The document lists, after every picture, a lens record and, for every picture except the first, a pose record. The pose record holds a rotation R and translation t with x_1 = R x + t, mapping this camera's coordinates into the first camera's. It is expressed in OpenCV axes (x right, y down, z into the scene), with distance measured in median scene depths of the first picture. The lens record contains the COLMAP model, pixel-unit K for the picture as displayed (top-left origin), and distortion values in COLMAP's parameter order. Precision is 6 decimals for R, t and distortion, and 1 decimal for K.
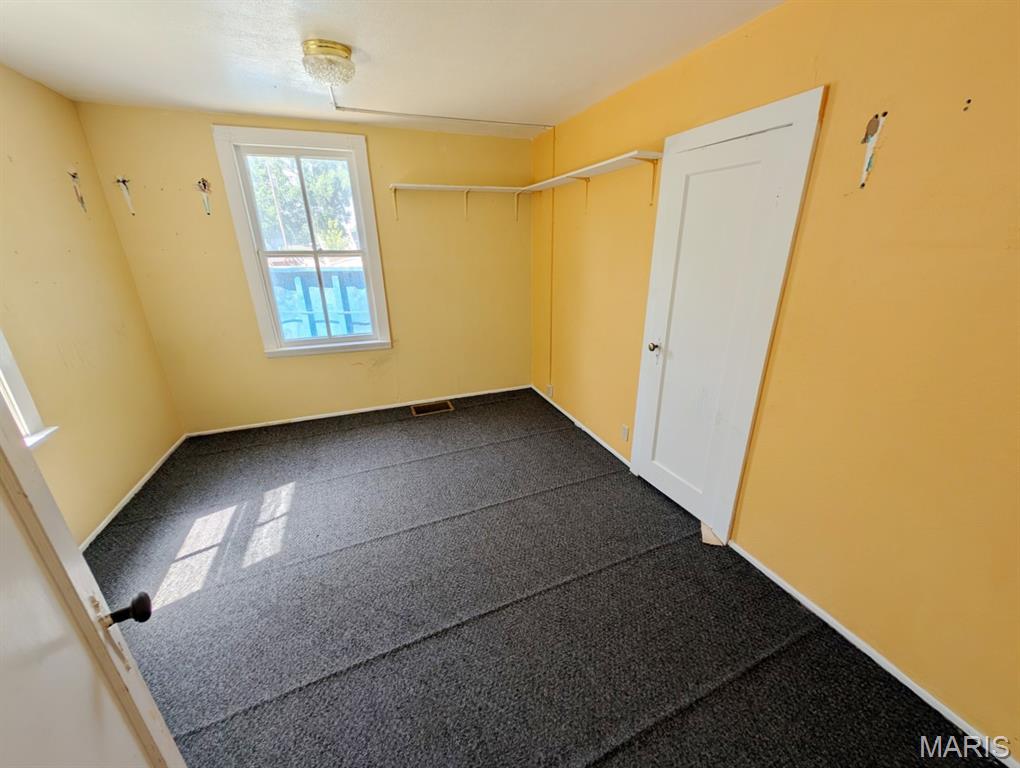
lens RADIAL K [[380.5, 0, 507.6], [0, 380.5, 381.5], [0, 0, 1]] dist [0.001417, -0.001133]
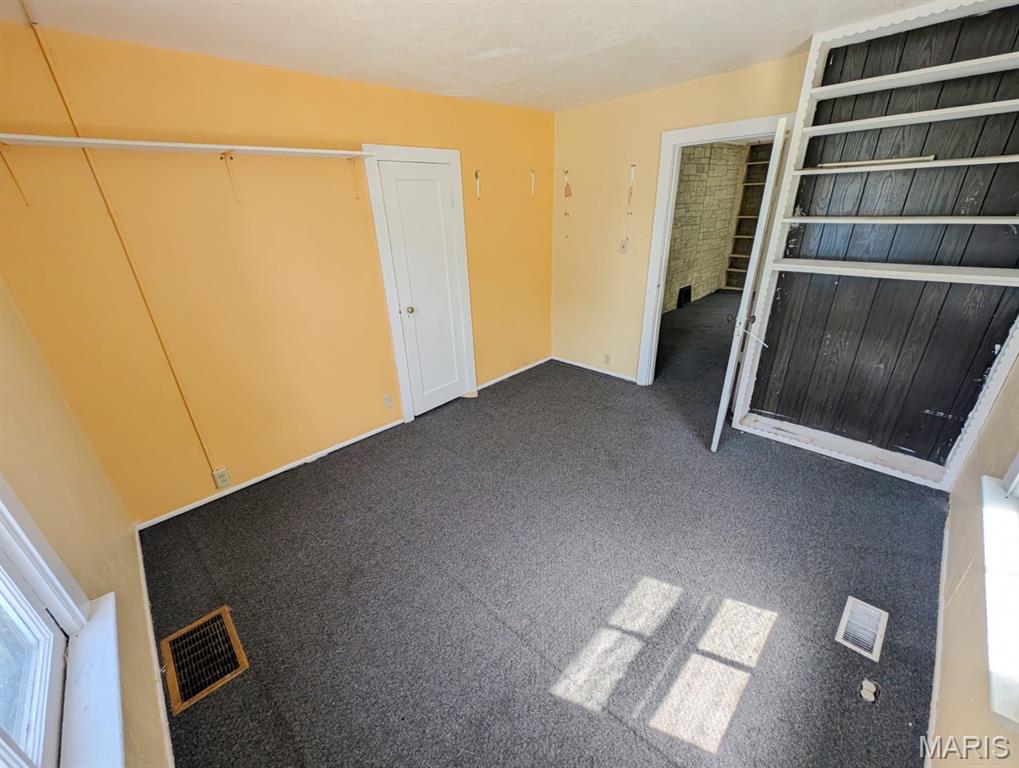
lens RADIAL K [[402.7, 0, 506.1], [0, 402.7, 380.7], [0, 0, 1]] dist [0.001363, -0.000042]
pose [[-0.375785, -0.344125, 0.860444, -1.008698], [0.369341, 0.795951, 0.479635, -0.434215], [-0.849925, 0.498037, -0.172007, 1.080411]]
